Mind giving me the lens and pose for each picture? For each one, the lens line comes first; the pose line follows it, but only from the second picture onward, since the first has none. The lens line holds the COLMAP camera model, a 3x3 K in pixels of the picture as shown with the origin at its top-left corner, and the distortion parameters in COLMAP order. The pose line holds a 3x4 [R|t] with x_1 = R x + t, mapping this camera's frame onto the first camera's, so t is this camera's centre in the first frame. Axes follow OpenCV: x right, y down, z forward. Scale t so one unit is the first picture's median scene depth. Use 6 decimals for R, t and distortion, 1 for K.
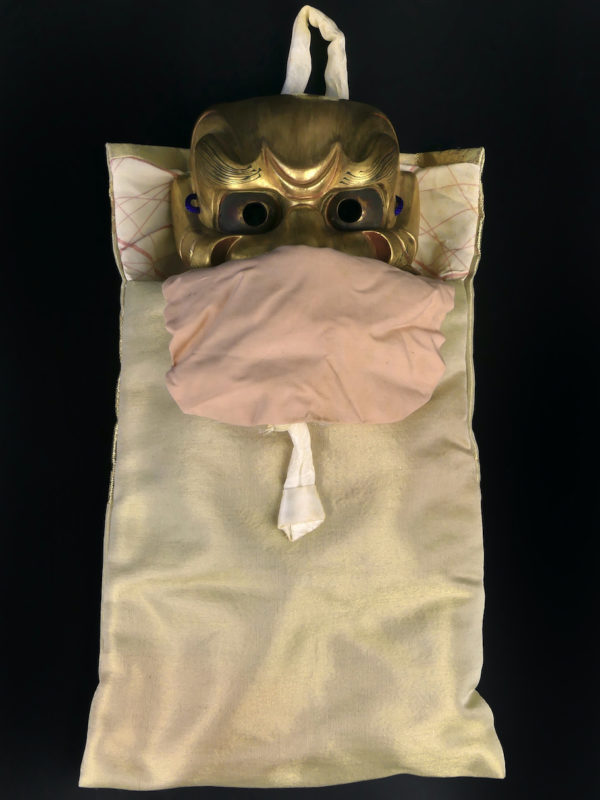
lens RADIAL K [[1113.0, 0, 300.0], [0, 1113.0, 400.0], [0, 0, 1]] dist [-0.078232, -0.005549]
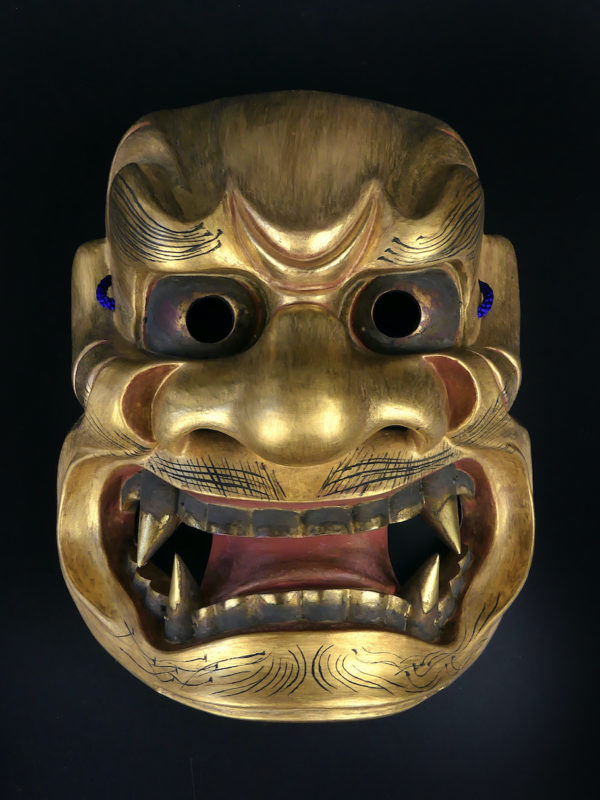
lens RADIAL K [[1090.8, 0, 285.0], [0, 1090.8, 420.6], [0, 0, 1]] dist [-0.002947, -0.006307]
pose [[0.999510, 0.012341, -0.028779, 0.008629], [-0.013126, 0.999543, -0.027234, -0.107711], [0.028430, 0.027599, 0.999215, 0.502089]]
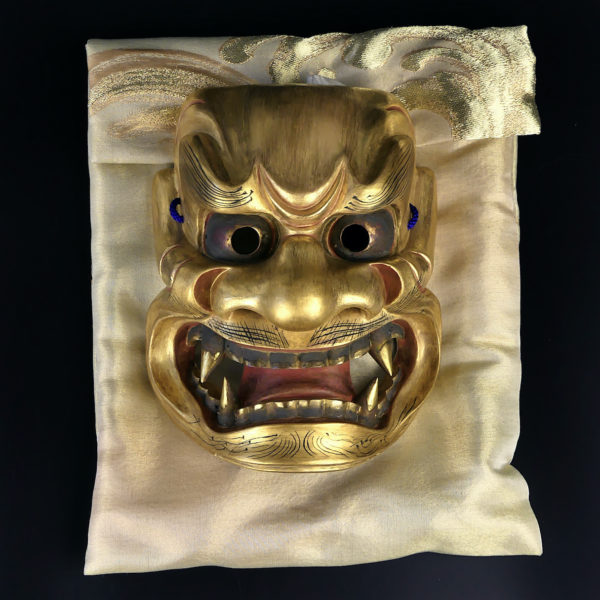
lens RADIAL K [[1124.8, 0, 300.6], [0, 1124.8, 291.9], [0, 0, 1]] dist [0.005027, -0.009461]
pose [[0.999715, 0.022333, -0.008436, 0.010584], [-0.021508, 0.995911, 0.087740, -0.205479], [0.010361, -0.087533, 0.996108, 0.124809]]
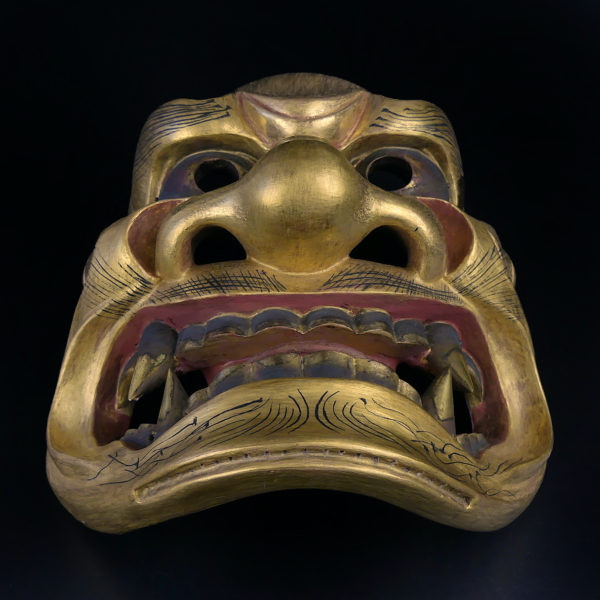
lens RADIAL K [[940.5, 0, 261.1], [0, 940.5, 325.1], [0, 0, 1]] dist [0.013232, 0.032179]
pose [[0.998081, -0.005484, -0.061671, 0.009660], [-0.030863, 0.819431, -0.572347, 0.159175], [0.053674, 0.573152, 0.817689, 0.661567]]
